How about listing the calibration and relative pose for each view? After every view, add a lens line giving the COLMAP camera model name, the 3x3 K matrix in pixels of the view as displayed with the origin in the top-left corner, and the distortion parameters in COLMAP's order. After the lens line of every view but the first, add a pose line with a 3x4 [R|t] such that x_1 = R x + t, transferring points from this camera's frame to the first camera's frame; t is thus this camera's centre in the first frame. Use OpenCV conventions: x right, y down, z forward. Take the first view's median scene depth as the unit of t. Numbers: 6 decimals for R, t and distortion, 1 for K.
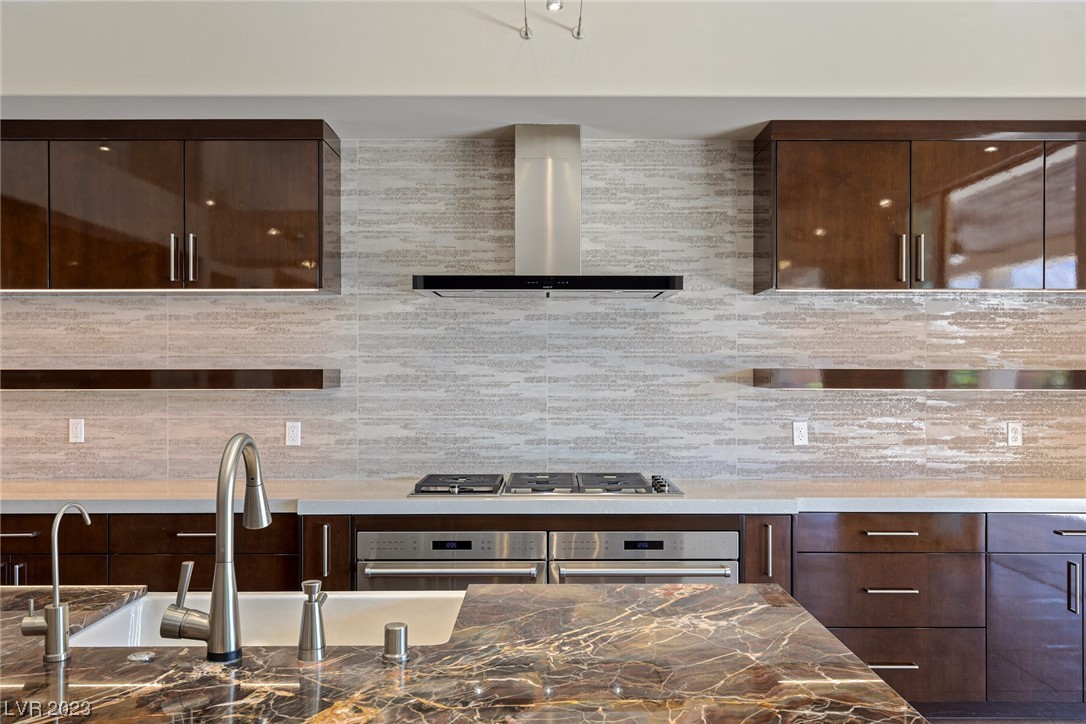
lens RADIAL K [[863.2, 0, 544.2], [0, 863.2, 369.2], [0, 0, 1]] dist [0.006999, 0.000988]
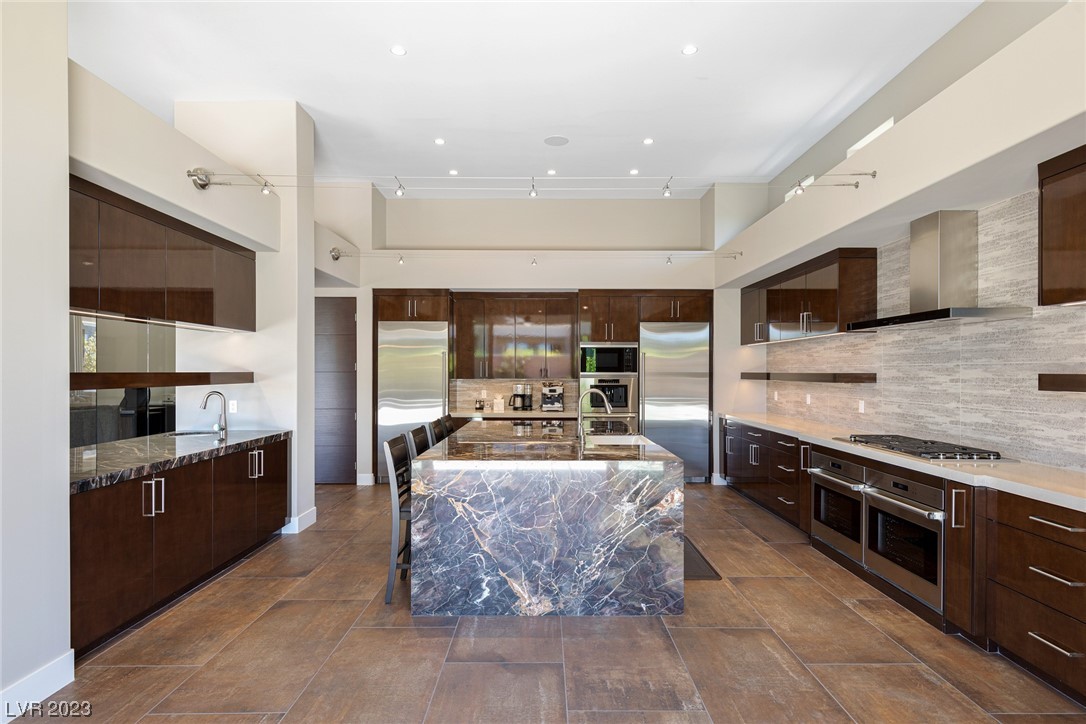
lens RADIAL K [[571.2, 0, 544.6], [0, 571.2, 371.7], [0, 0, 1]] dist [0.005495, 0.000714]
pose [[-0.001158, 0.000880, -0.999999, 0.973562], [-0.001636, 0.999998, 0.000882, -0.003057], [0.999998, 0.001637, -0.001157, 0.297477]]
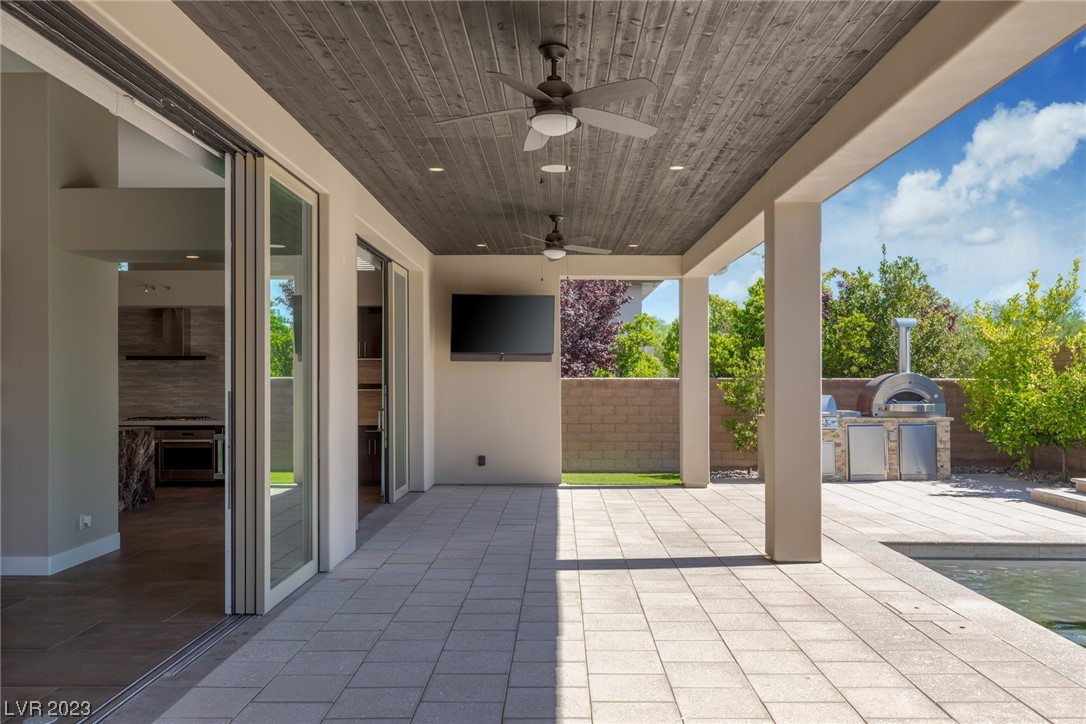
lens RADIAL K [[928.7, 0, 543.0], [0, 928.7, 371.7], [0, 0, 1]] dist [0.014028, 0.003342]
pose [[0.999412, 0.000006, -0.034295, 1.415401], [-0.000120, 0.999995, -0.003305, -0.030687], [0.034294, 0.003308, 0.999406, -2.285599]]
